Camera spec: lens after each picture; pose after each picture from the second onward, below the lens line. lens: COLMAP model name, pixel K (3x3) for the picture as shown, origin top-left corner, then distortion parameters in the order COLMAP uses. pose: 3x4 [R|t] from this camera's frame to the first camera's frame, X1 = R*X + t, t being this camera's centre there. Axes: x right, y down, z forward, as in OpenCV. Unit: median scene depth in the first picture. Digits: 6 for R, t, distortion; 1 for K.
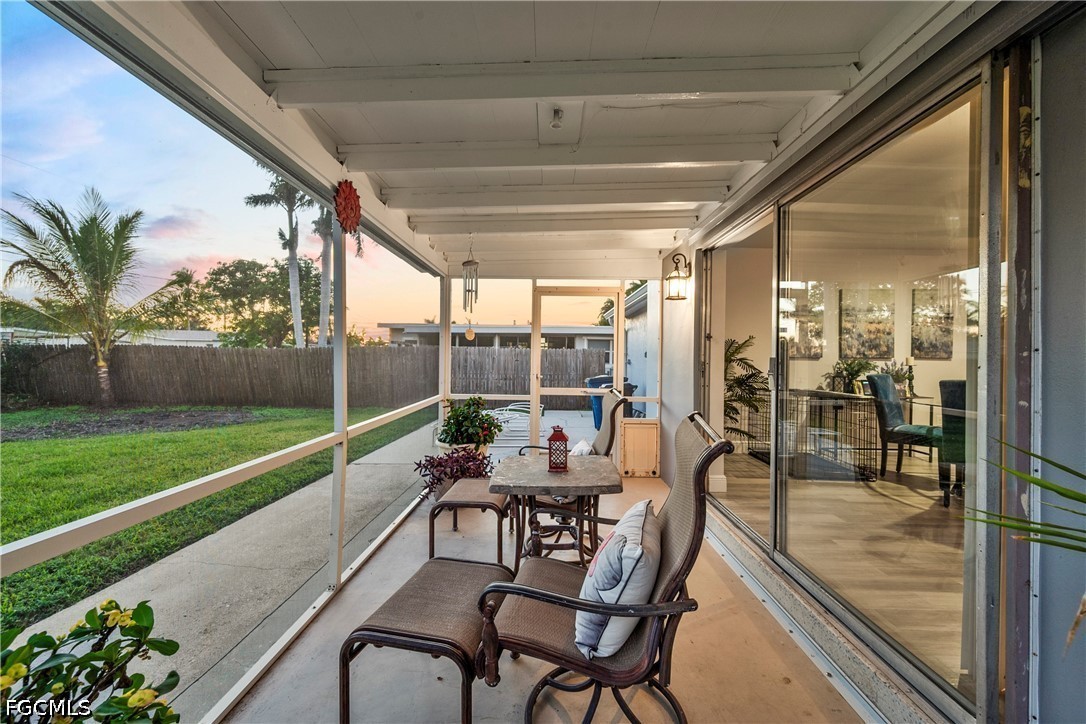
lens RADIAL K [[428.1, 0, 537.8], [0, 428.1, 361.3], [0, 0, 1]] dist [0.003013, 0.000077]
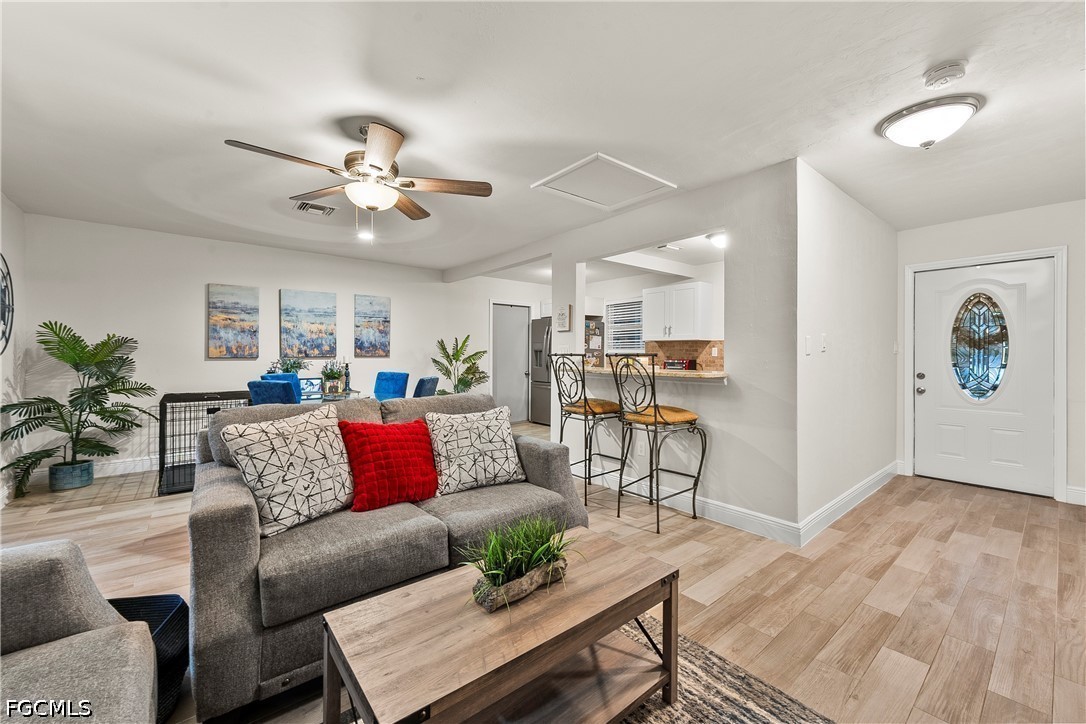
lens RADIAL K [[428.1, 0, 541.4], [0, 428.1, 357.6], [0, 0, 1]] dist [0.003013, 0.000077]
pose [[0.757482, -0.017347, 0.652625, 0.515471], [0.012956, 0.999849, 0.011539, -0.011069], [-0.652727, -0.000285, 0.757593, -0.158990]]
